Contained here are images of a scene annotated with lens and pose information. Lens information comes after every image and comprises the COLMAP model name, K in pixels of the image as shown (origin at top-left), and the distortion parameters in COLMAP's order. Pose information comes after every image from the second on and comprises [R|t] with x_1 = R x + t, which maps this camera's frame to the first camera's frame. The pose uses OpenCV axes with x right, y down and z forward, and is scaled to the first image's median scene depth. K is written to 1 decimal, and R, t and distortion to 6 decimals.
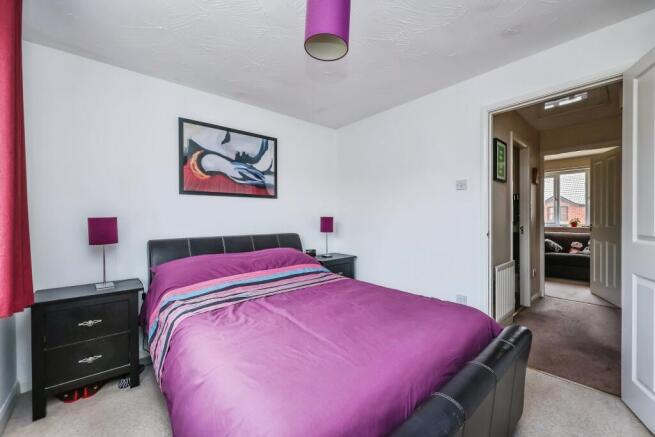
lens RADIAL K [[264.6, 0, 329.0], [0, 264.6, 218.1], [0, 0, 1]] dist [-0.000054, 0.000013]
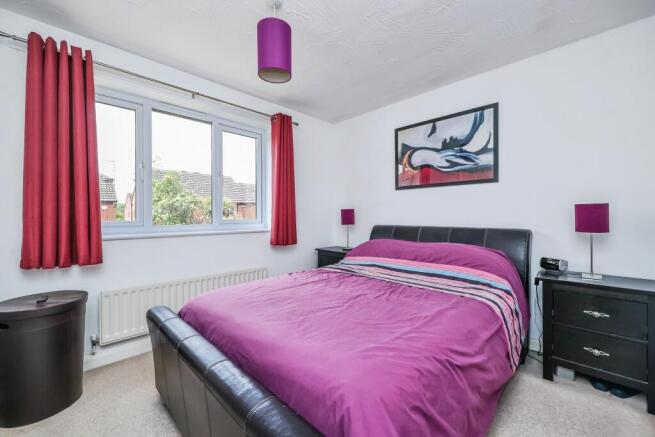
lens RADIAL K [[264.6, 0, 329.0], [0, 264.6, 218.1], [0, 0, 1]] dist [-0.000054, 0.000013]
pose [[0.075709, 0.033475, -0.996568, 0.584256], [0.016812, 0.999251, 0.034842, -0.004204], [0.996988, -0.019392, 0.075089, 0.497394]]
